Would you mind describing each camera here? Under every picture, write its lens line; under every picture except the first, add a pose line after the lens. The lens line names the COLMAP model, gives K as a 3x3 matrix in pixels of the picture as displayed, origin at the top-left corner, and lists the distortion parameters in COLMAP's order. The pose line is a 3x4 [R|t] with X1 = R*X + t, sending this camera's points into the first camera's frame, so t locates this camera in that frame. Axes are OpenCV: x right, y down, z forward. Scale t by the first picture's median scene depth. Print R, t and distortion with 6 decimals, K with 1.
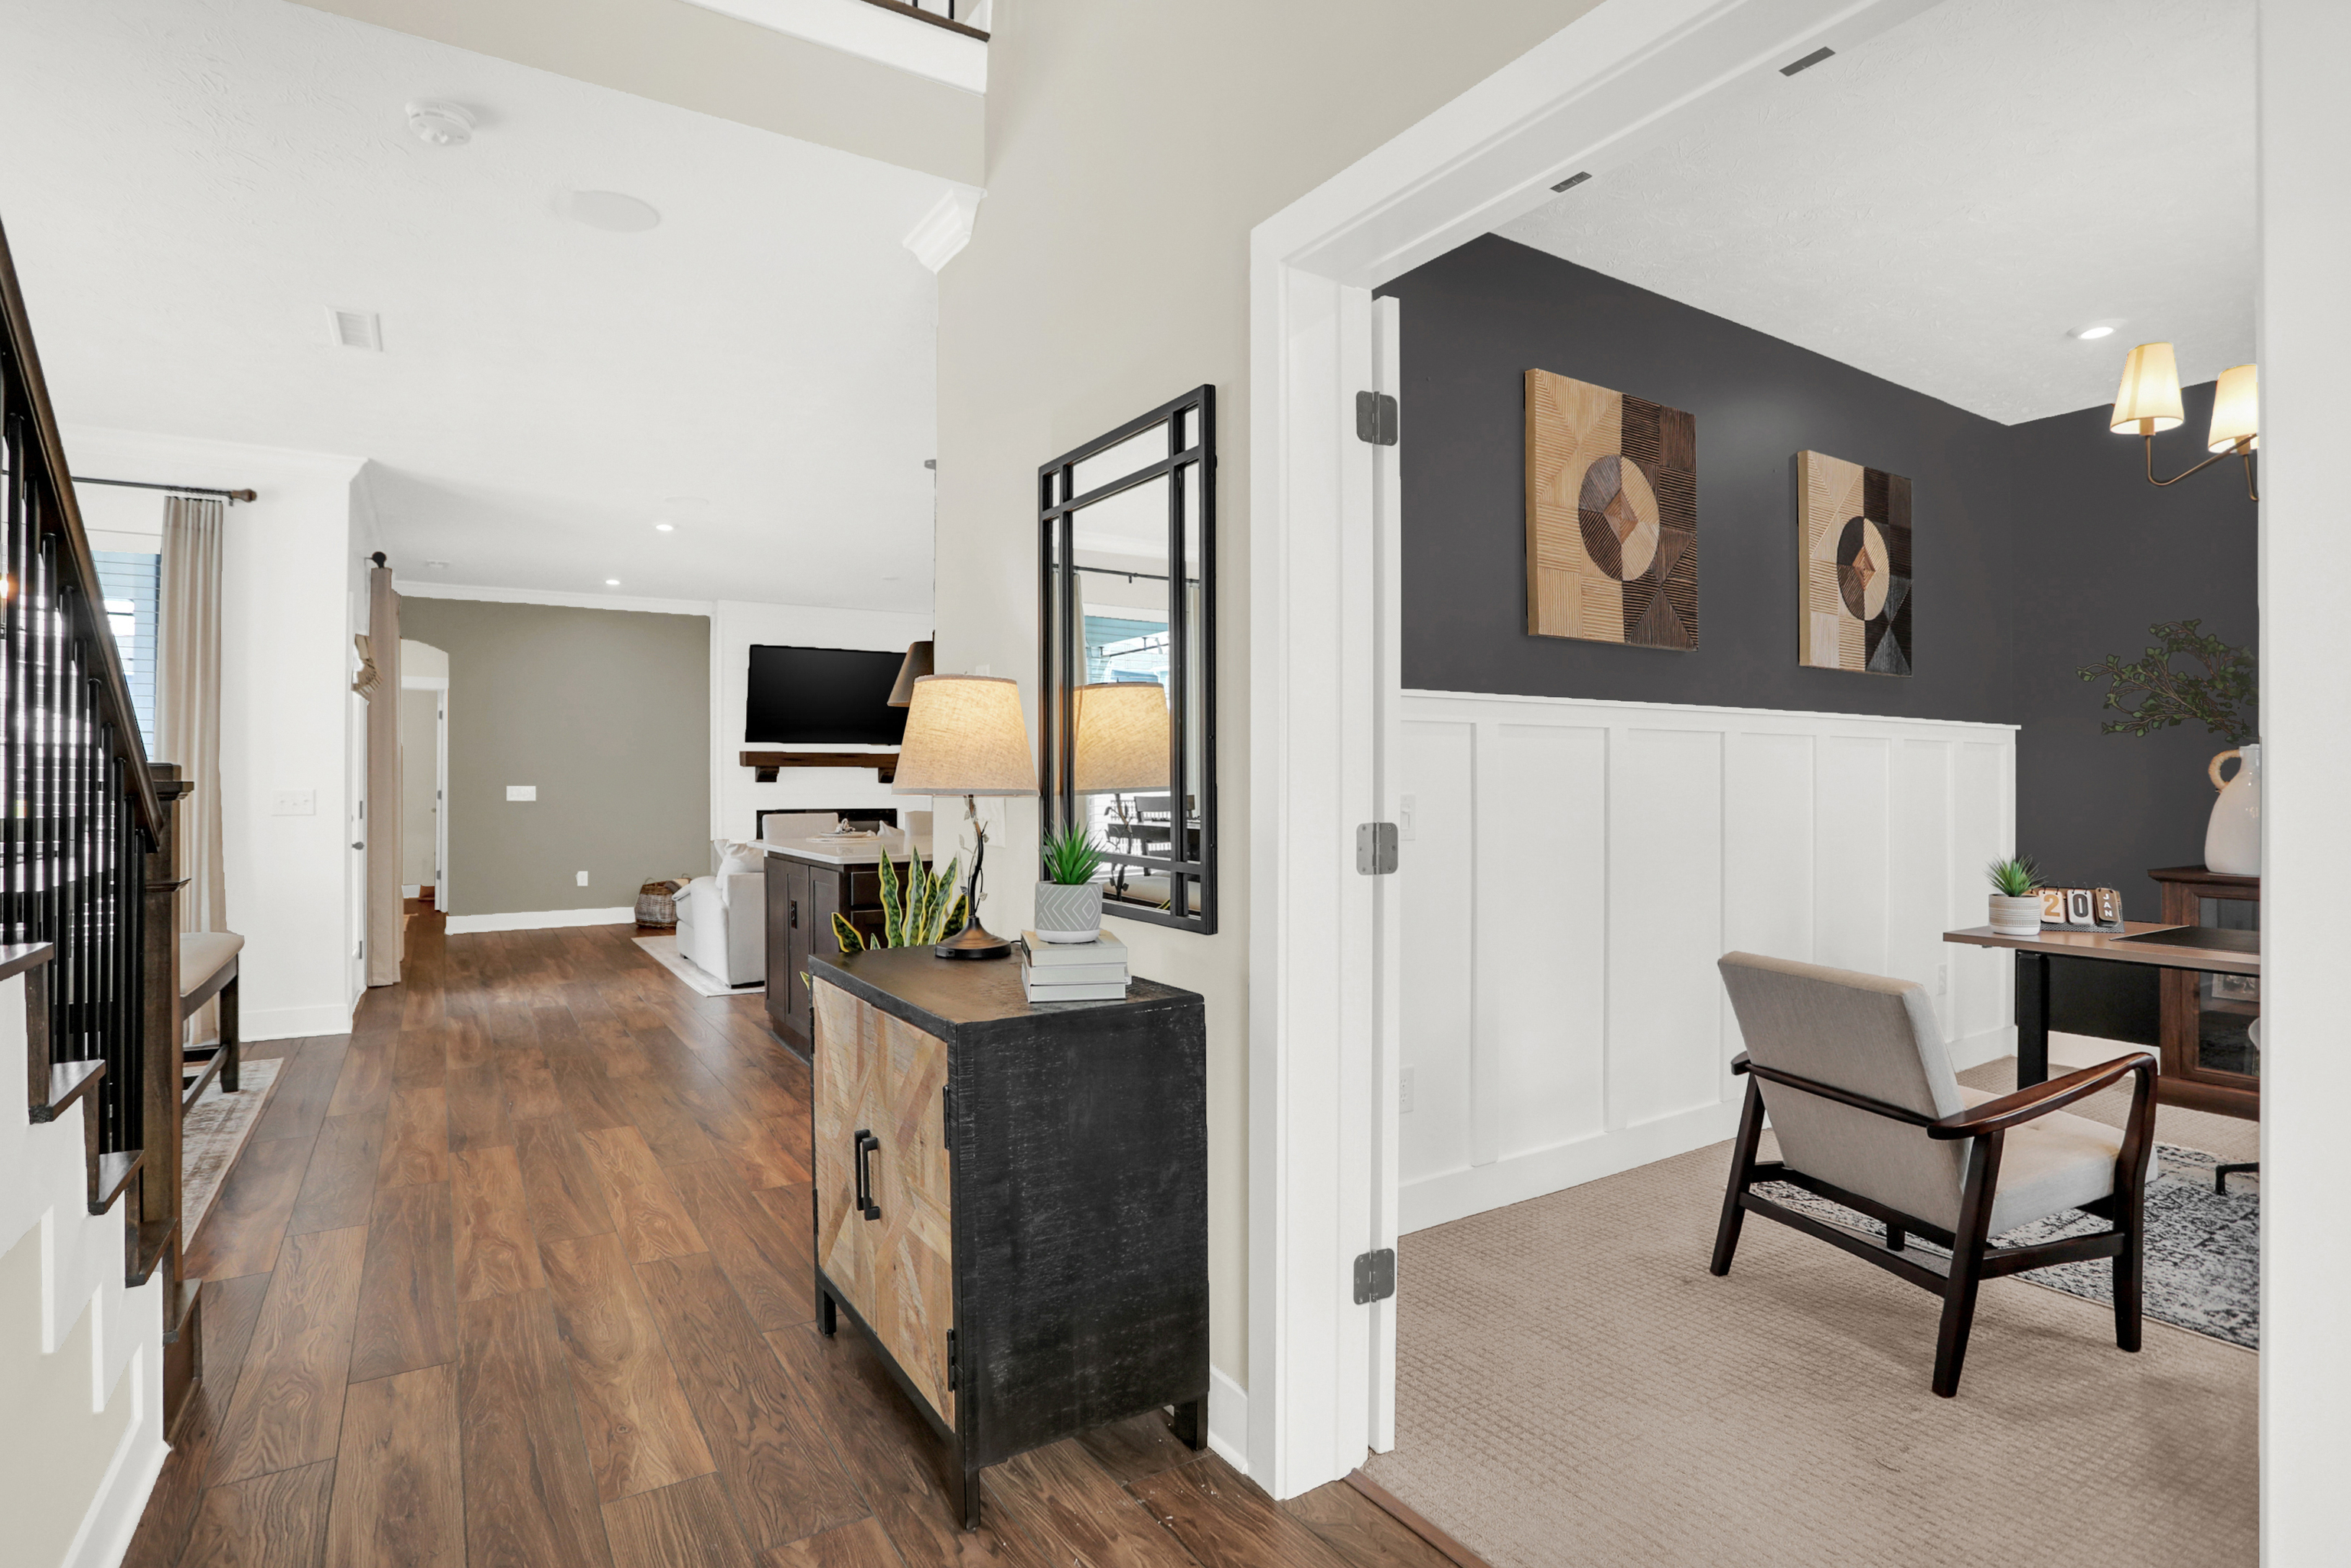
lens RADIAL K [[1190.3, 0, 1154.5], [0, 1190.3, 775.4], [0, 0, 1]] dist [-0.074922, 0.036408]
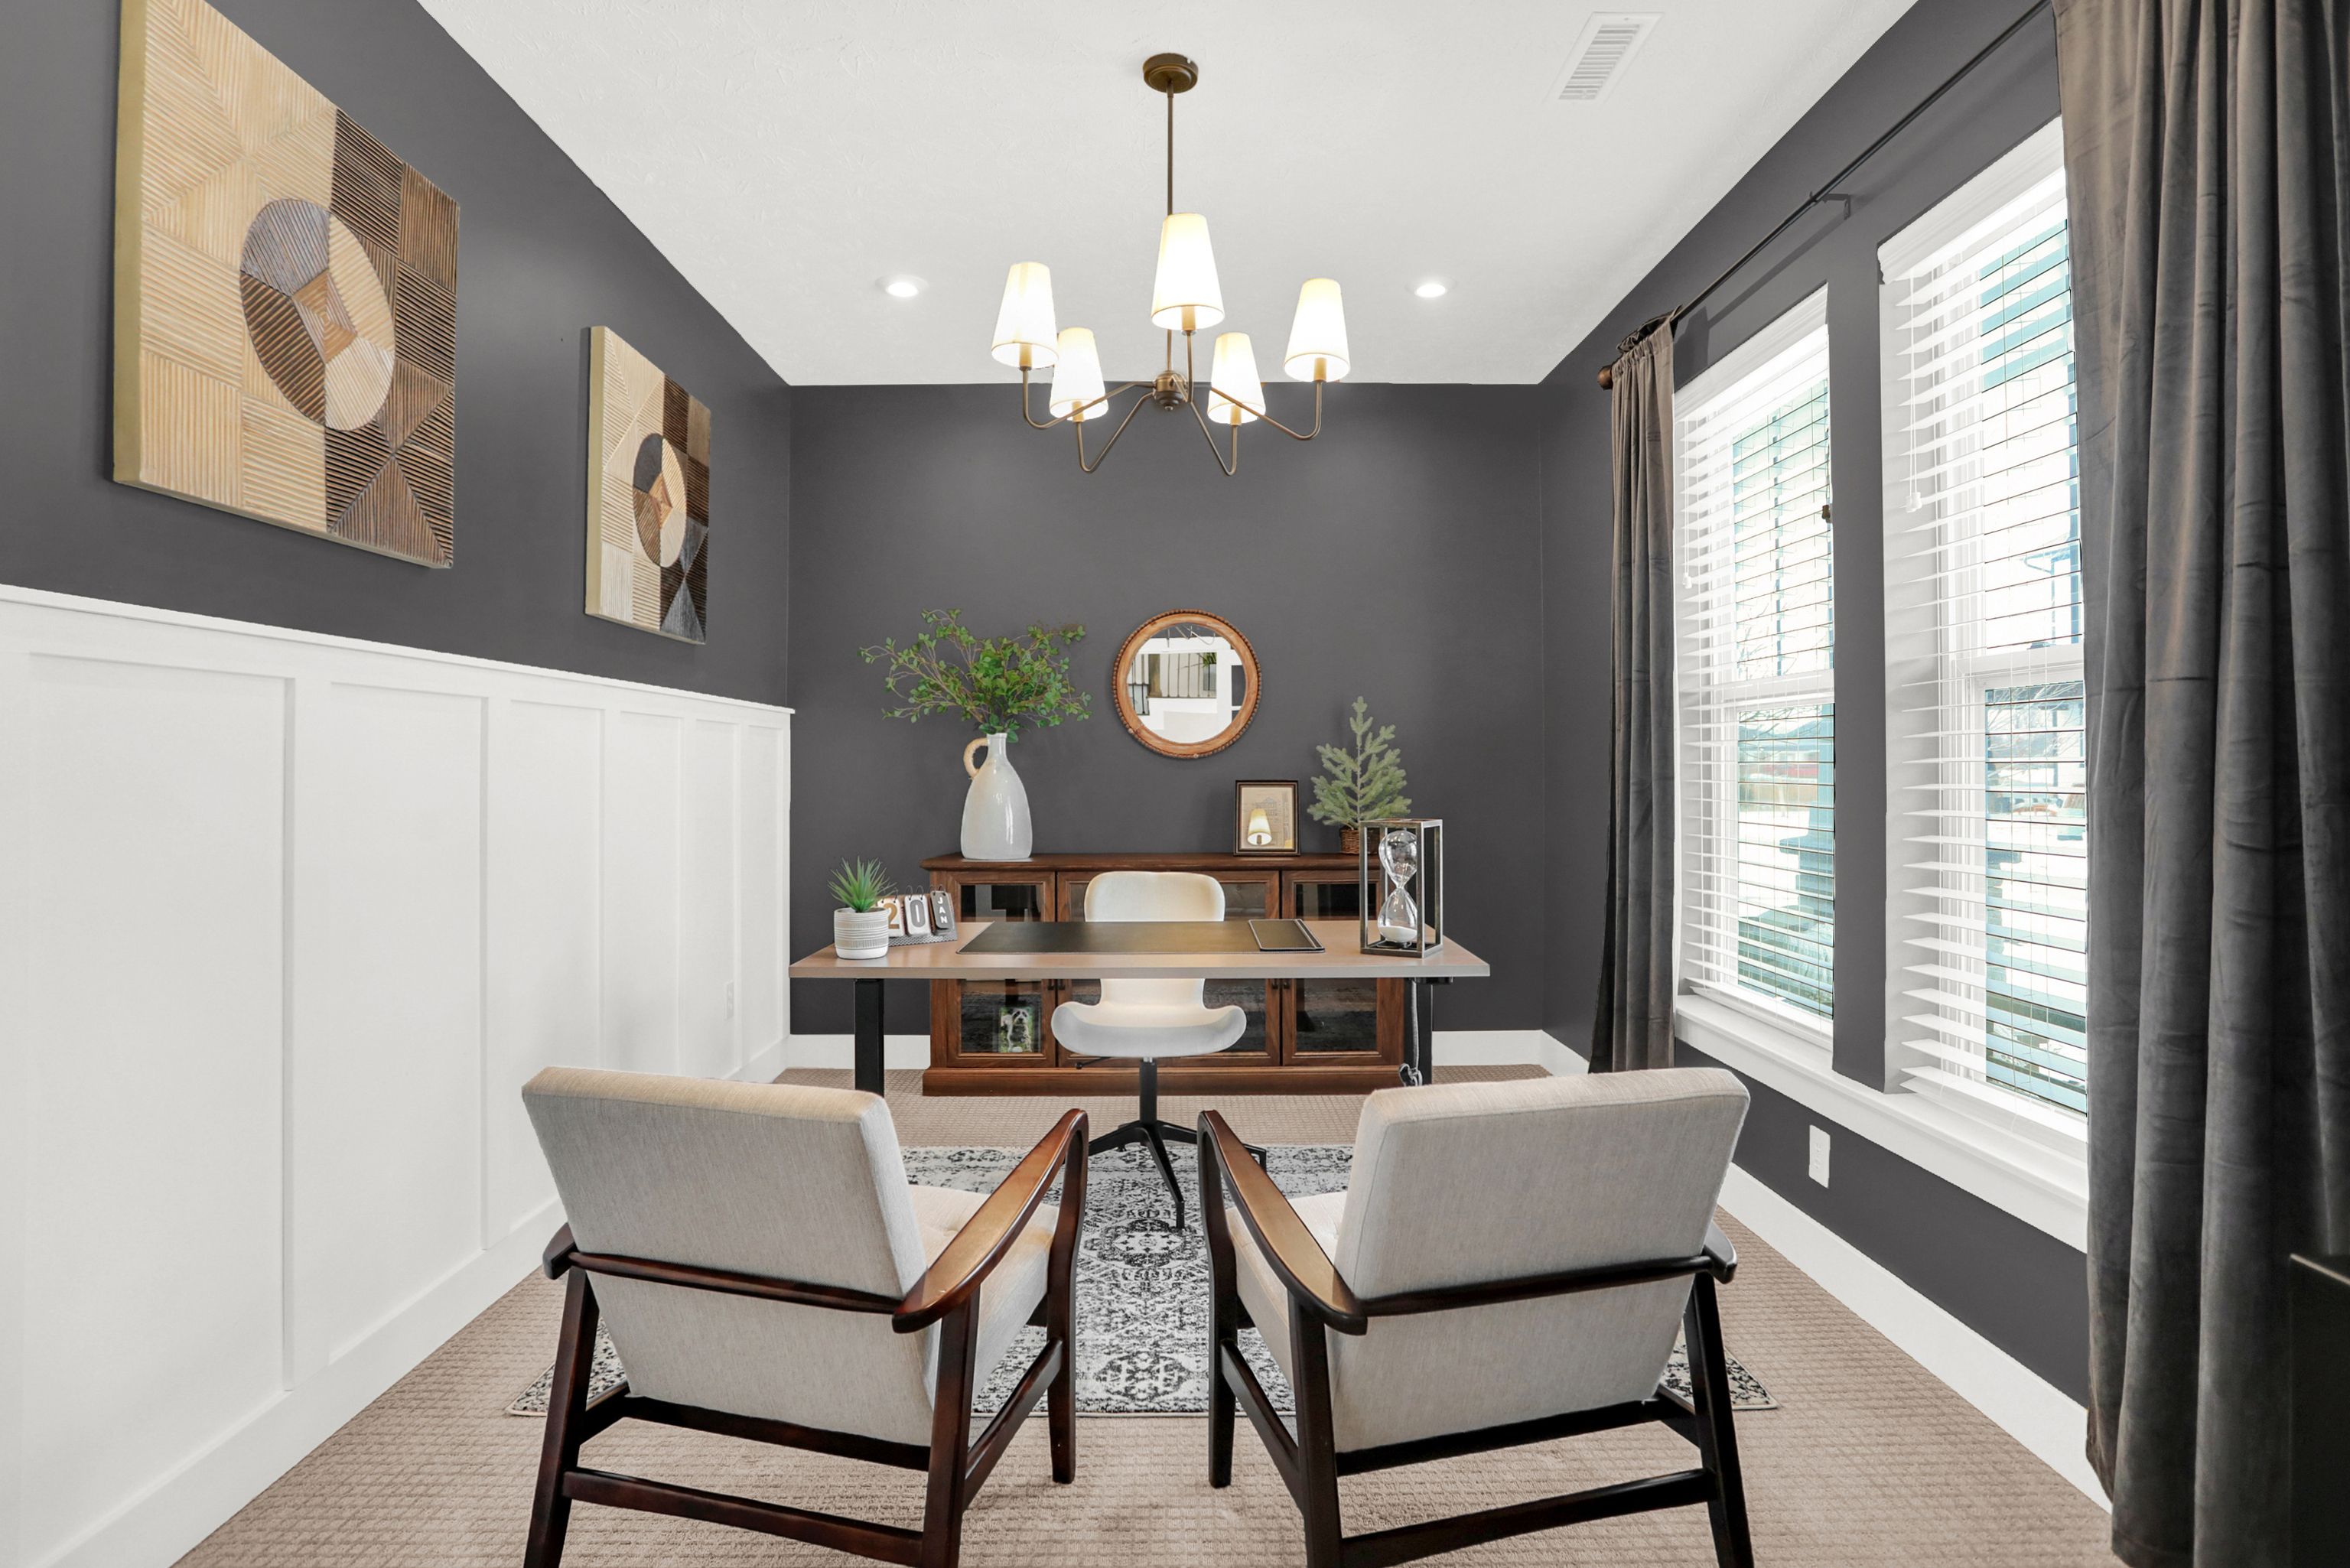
lens RADIAL K [[1206.1, 0, 1172.4], [0, 1206.1, 748.3], [0, 0, 1]] dist [-0.050595, 0.021006]
pose [[0.518534, 0.011665, 0.854977, 0.118437], [-0.001942, 0.999920, -0.012464, -0.000354], [-0.855055, 0.004802, 0.518515, 0.338779]]
